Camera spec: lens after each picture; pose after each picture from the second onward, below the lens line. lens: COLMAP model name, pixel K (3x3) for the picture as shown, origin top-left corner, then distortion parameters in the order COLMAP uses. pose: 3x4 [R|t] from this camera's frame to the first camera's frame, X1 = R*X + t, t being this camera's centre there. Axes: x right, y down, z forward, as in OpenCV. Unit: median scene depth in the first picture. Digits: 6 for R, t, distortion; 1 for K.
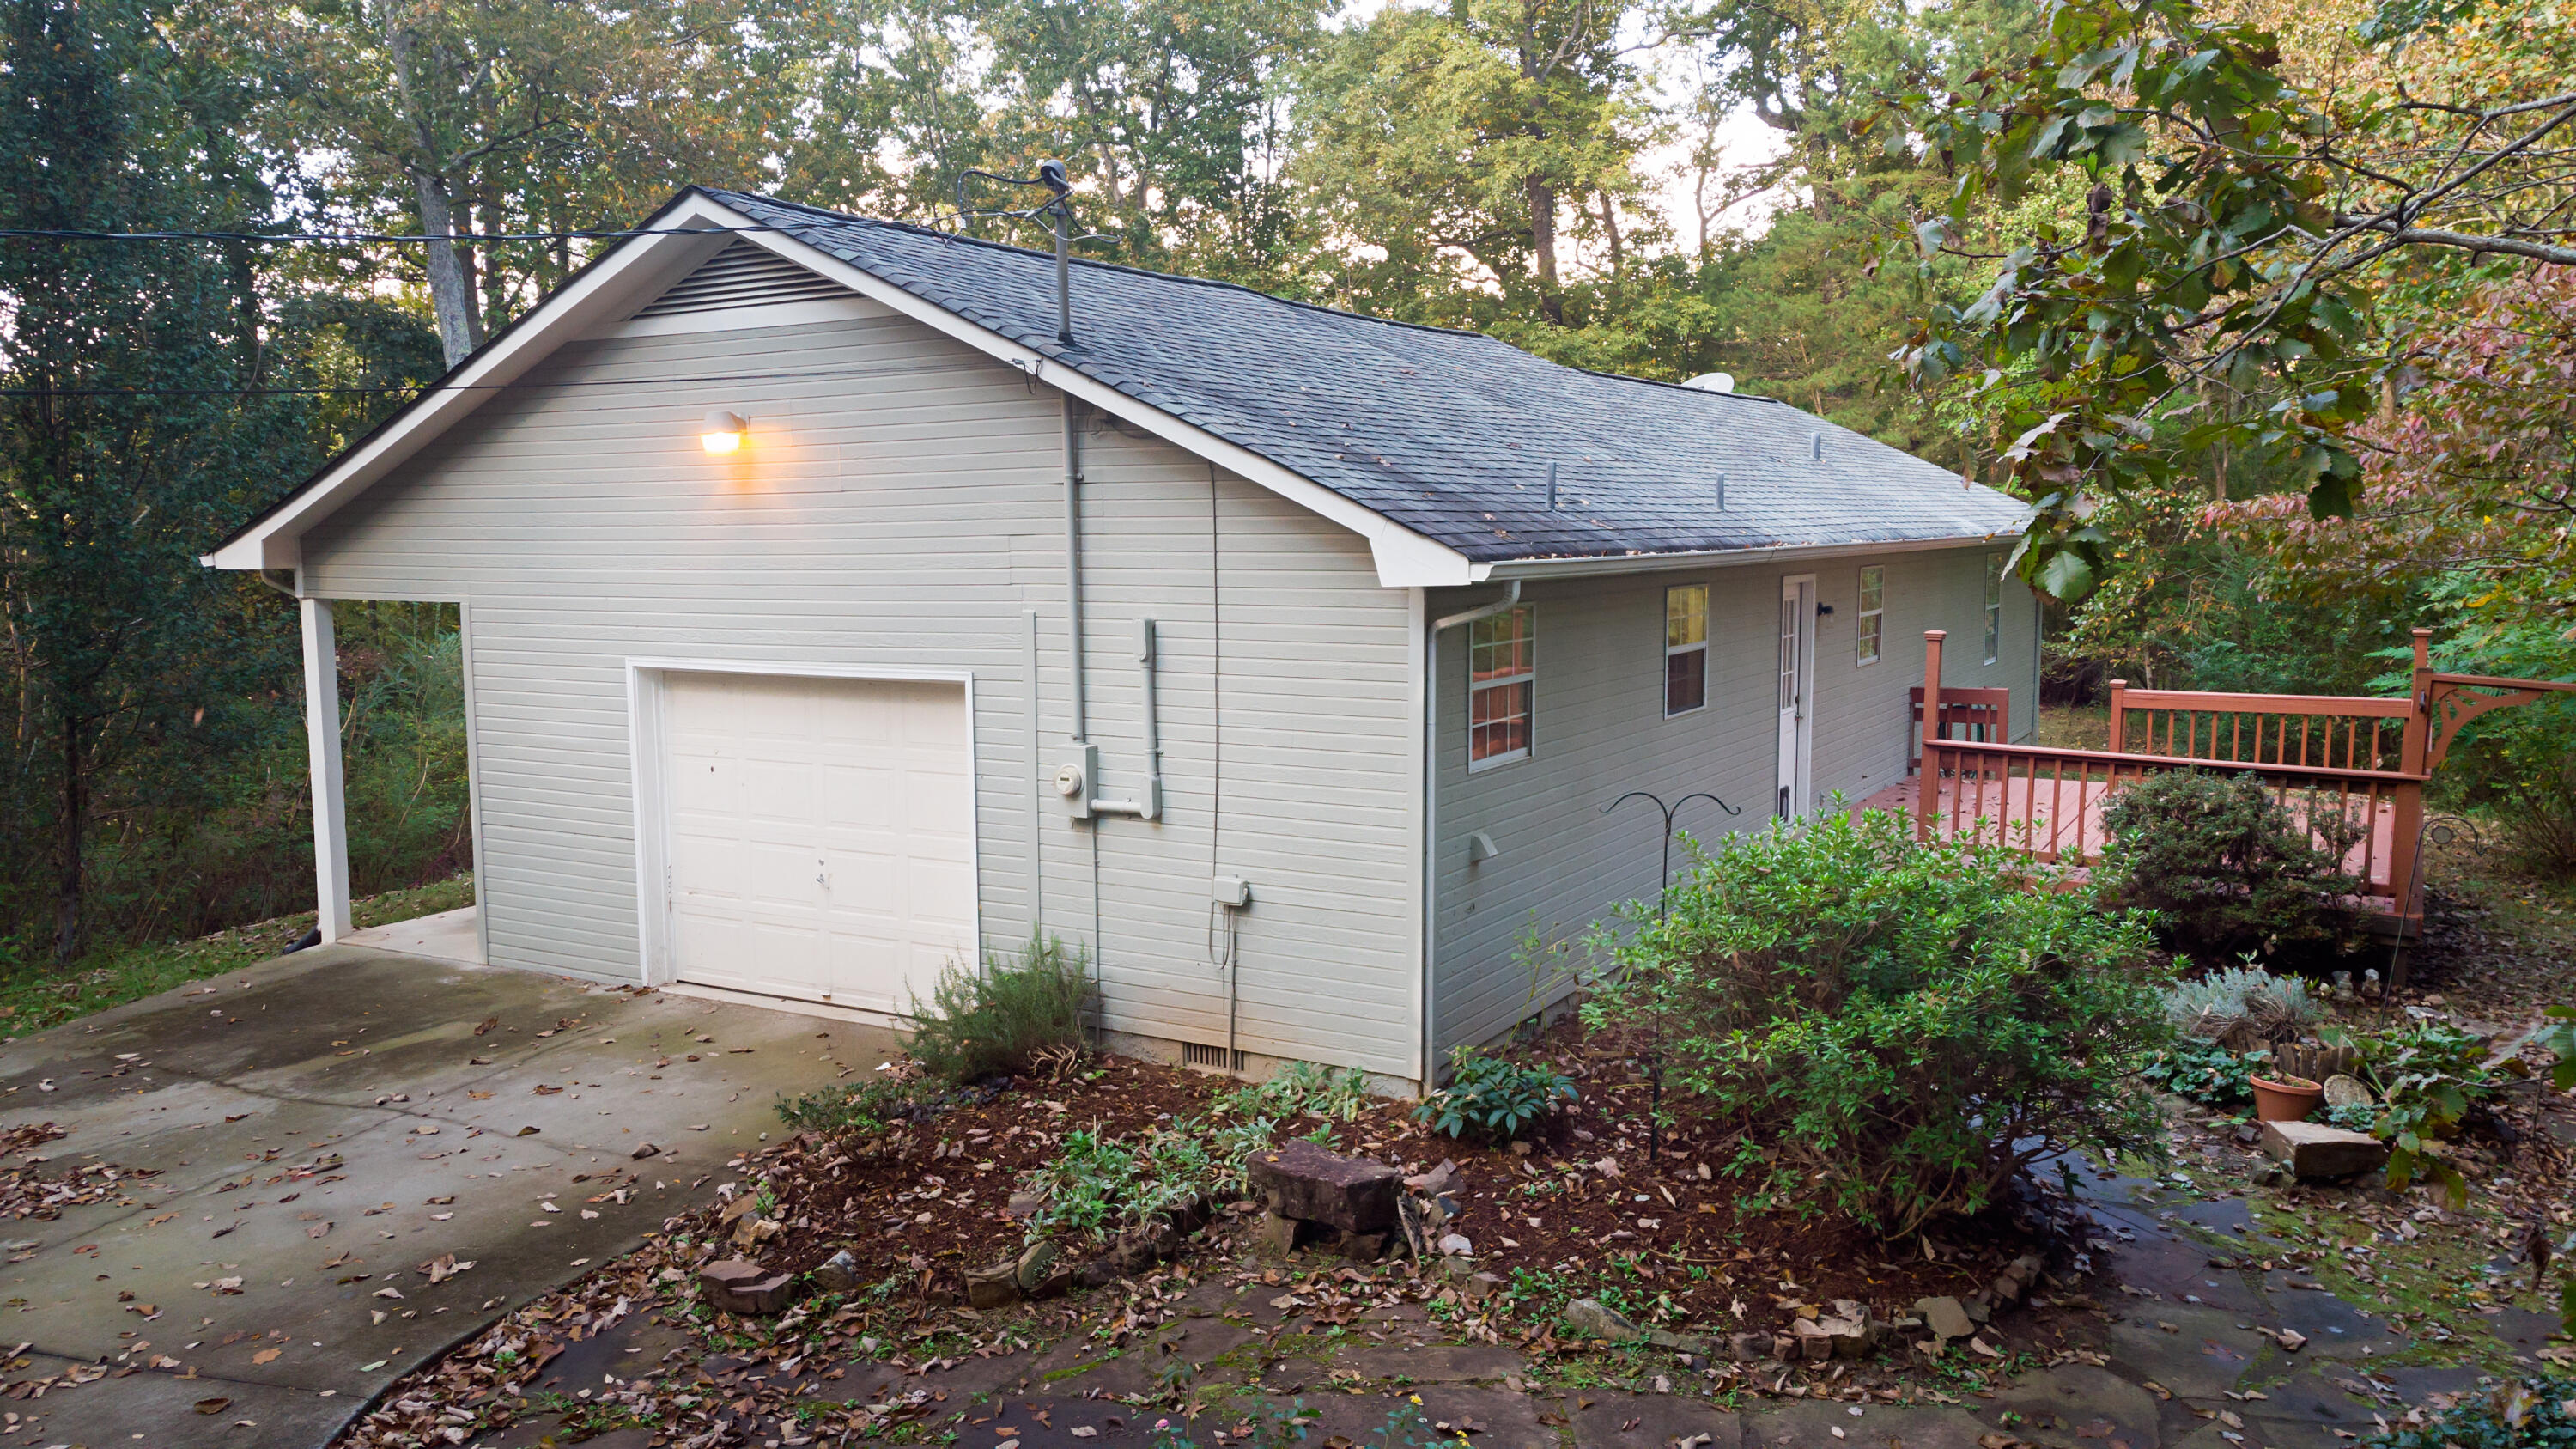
lens RADIAL K [[1889.9, 0, 1278.2], [0, 1889.9, 717.9], [0, 0, 1]] dist [0.007539, 0.072209]
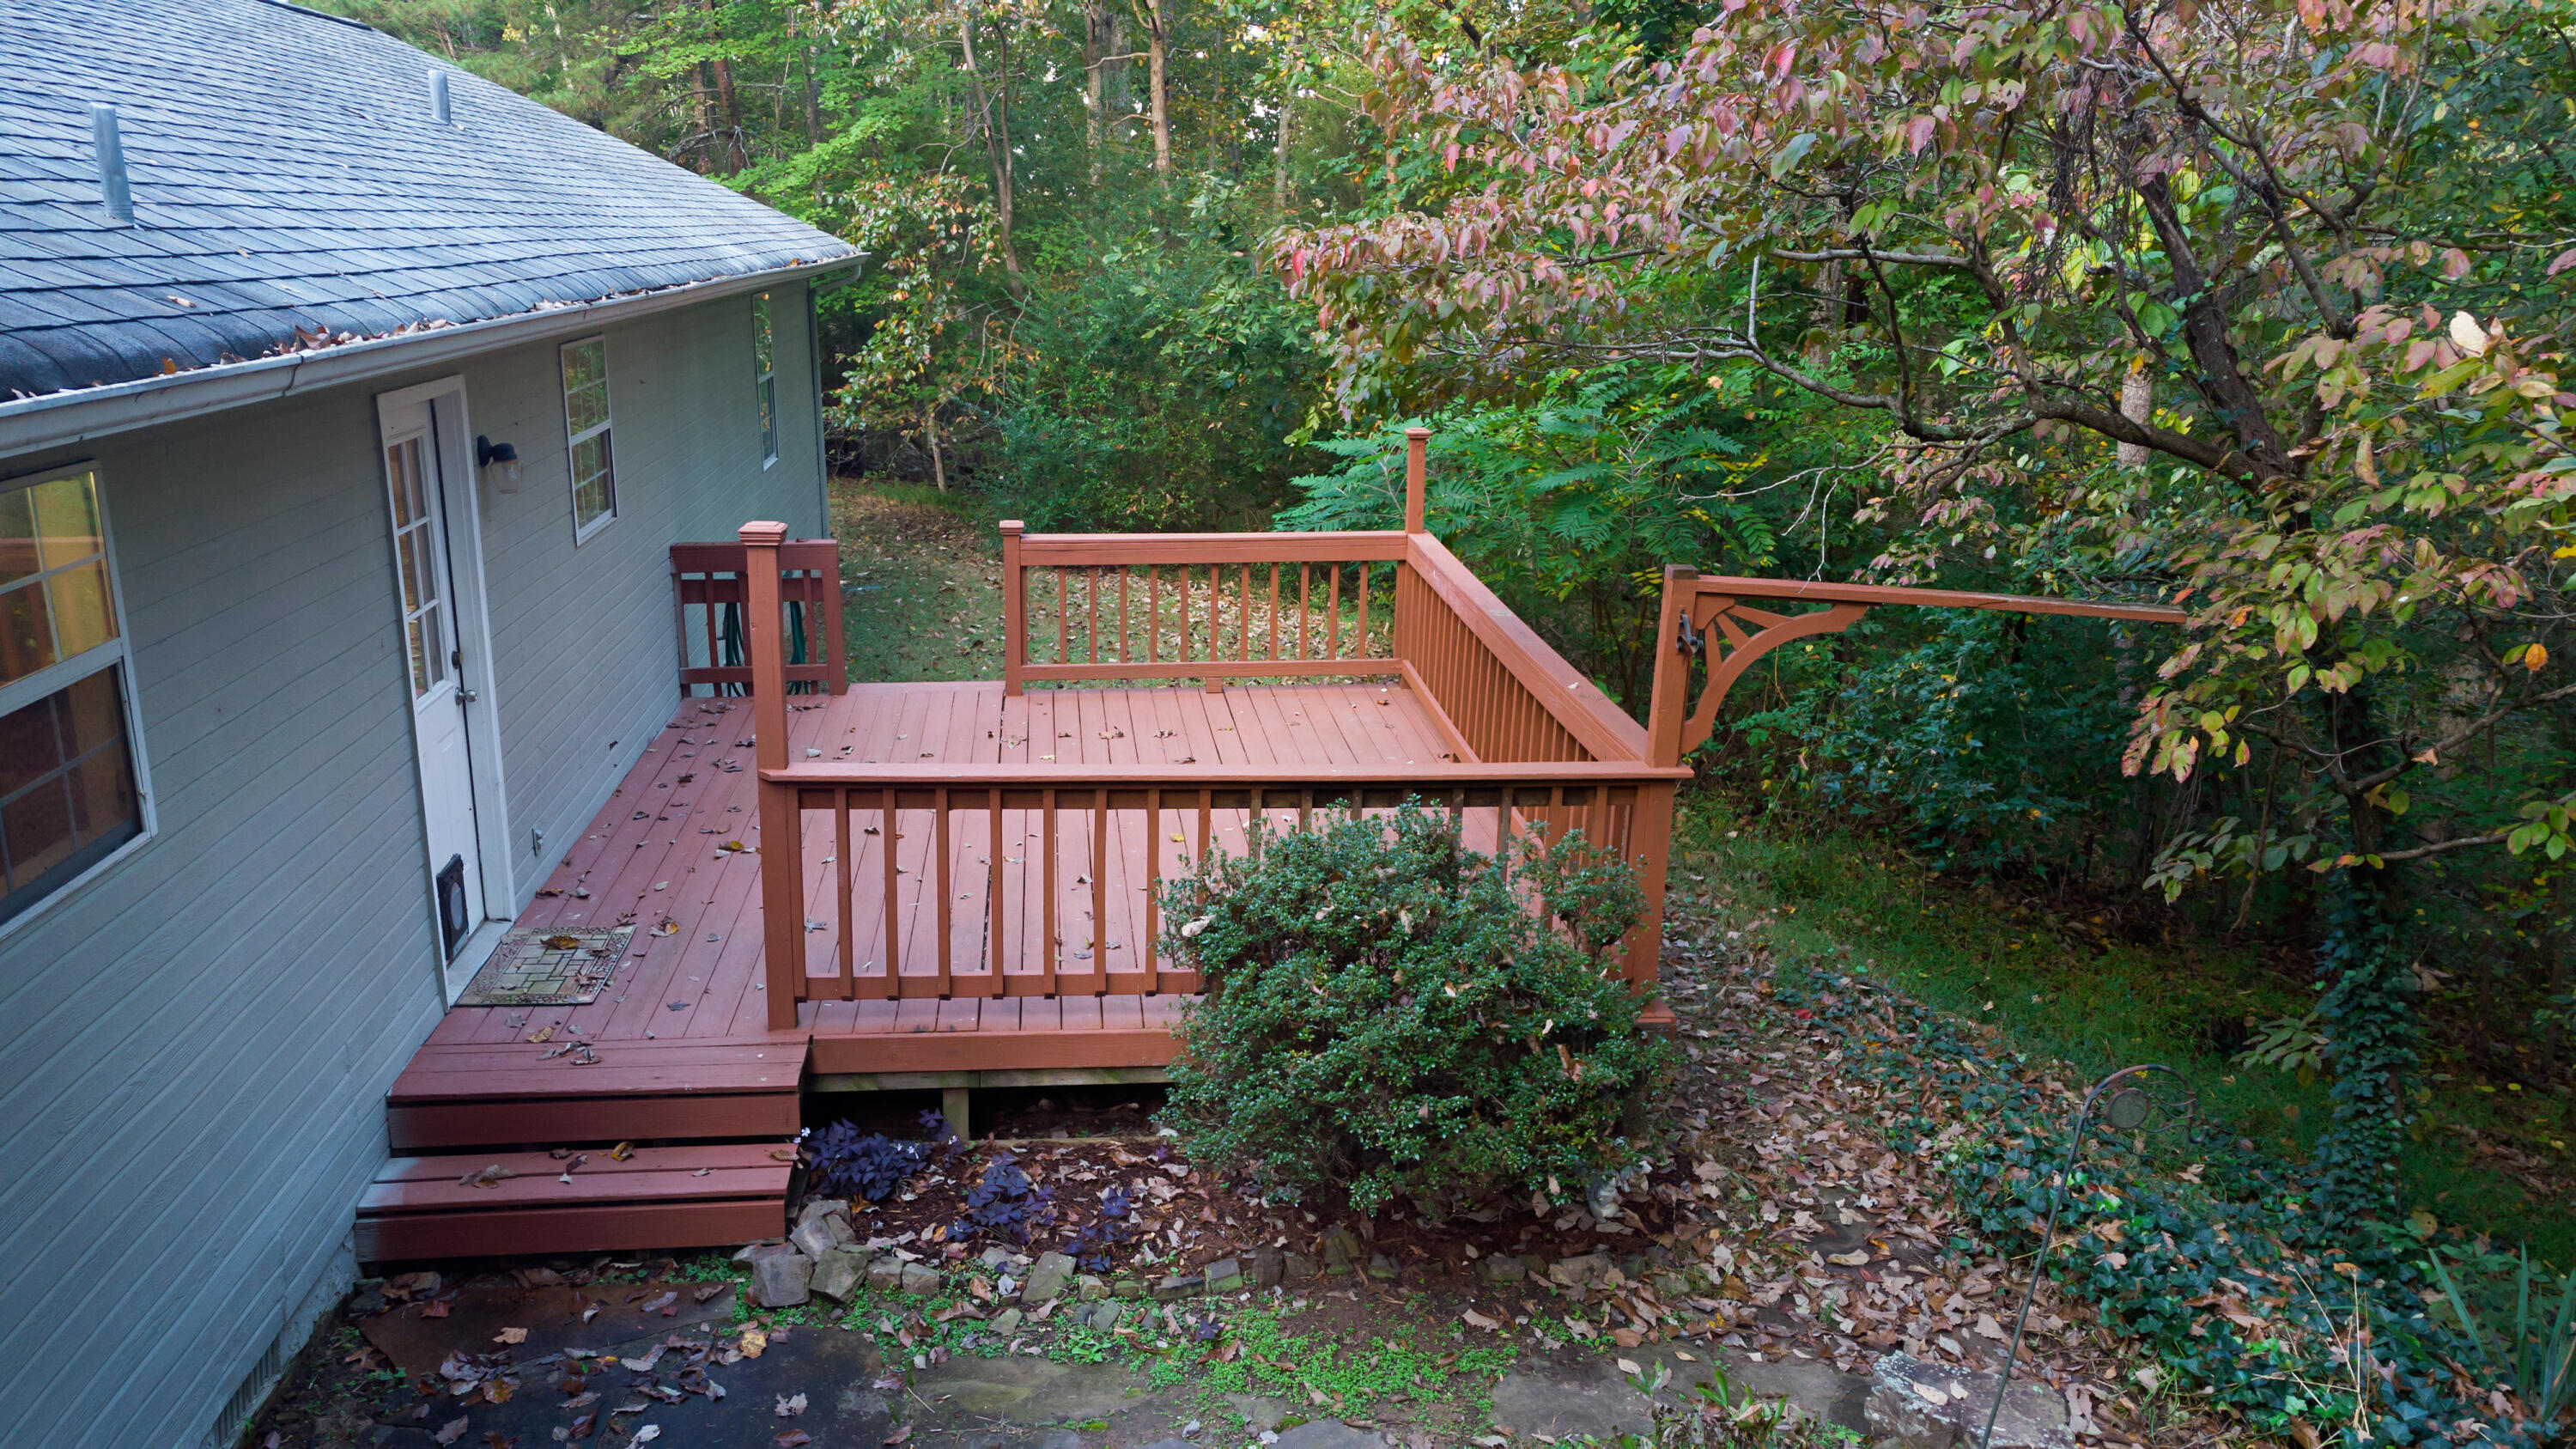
lens RADIAL K [[1889.9, 0, 1278.2], [0, 1889.9, 717.9], [0, 0, 1]] dist [0.007539, 0.072209]
pose [[0.787074, -0.141748, 0.600352, 0.154955], [0.049014, 0.984534, 0.168199, -0.061596], [-0.614909, -0.102960, 0.781848, 0.523552]]
